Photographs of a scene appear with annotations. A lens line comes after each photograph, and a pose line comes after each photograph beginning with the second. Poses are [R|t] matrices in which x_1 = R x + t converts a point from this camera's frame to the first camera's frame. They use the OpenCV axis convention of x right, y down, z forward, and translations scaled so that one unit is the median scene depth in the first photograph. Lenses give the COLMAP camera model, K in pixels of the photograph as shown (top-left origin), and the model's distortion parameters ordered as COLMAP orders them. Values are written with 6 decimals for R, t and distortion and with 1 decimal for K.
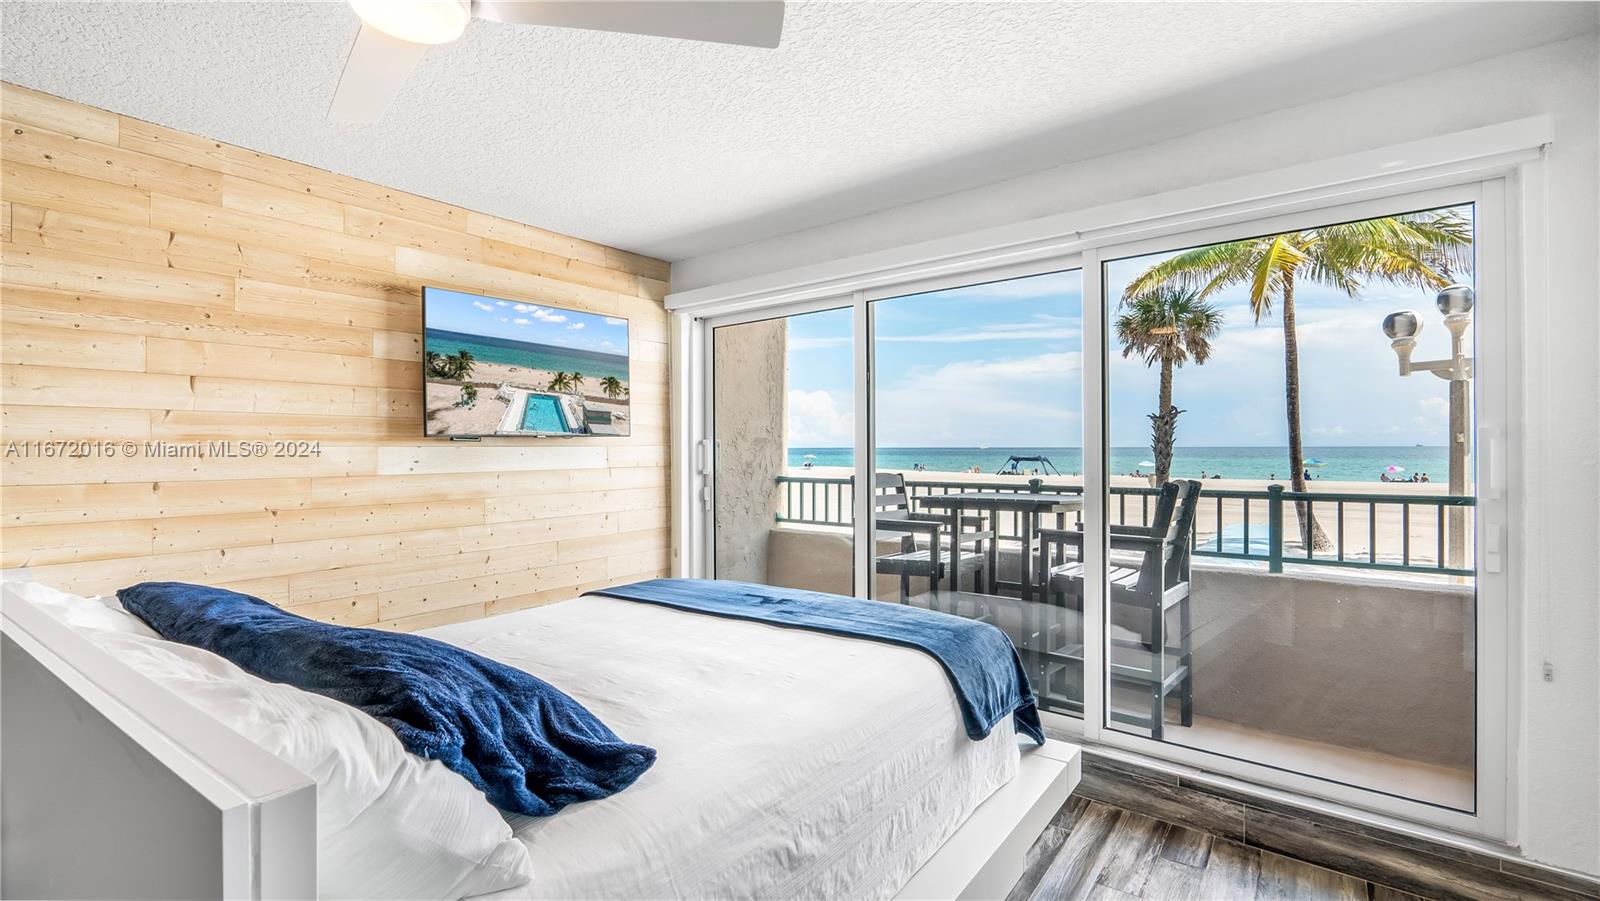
lens RADIAL K [[749.1, 0, 794.2], [0, 749.1, 444.9], [0, 0, 1]] dist [0.002363, 0.001100]
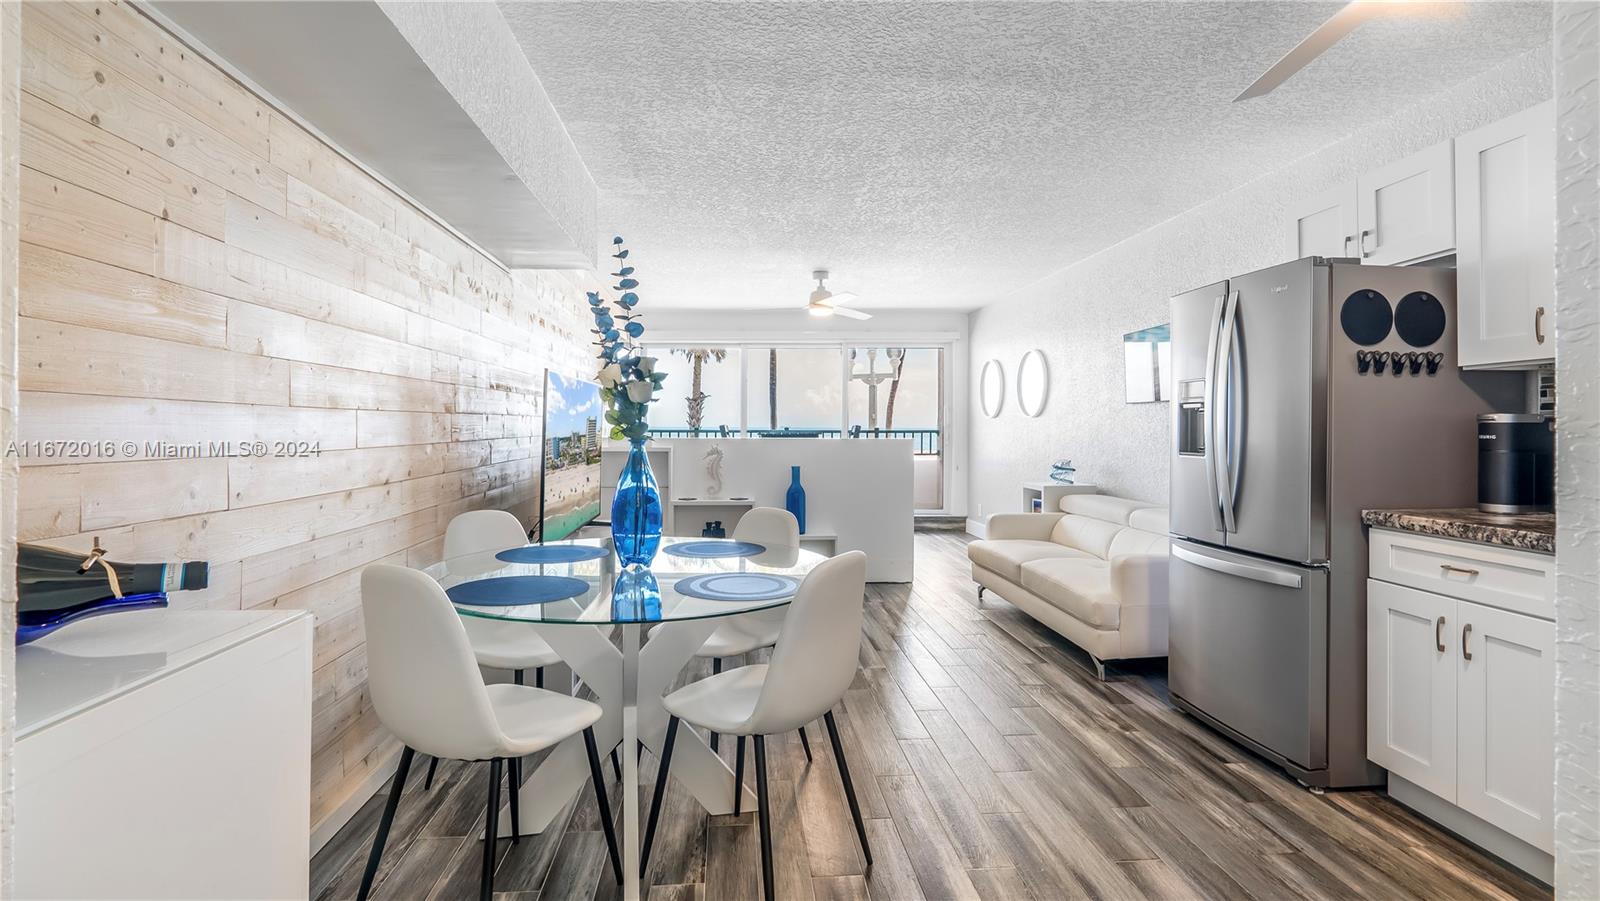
lens RADIAL K [[753.5, 0, 786.8], [0, 753.5, 428.6], [0, 0, 1]] dist [-0.001046, 0.000216]
pose [[0.777250, 0.005009, 0.629172, -1.032918], [-0.009338, 0.999950, 0.003576, 0.037895], [-0.629123, -0.008655, 0.777258, -0.718765]]
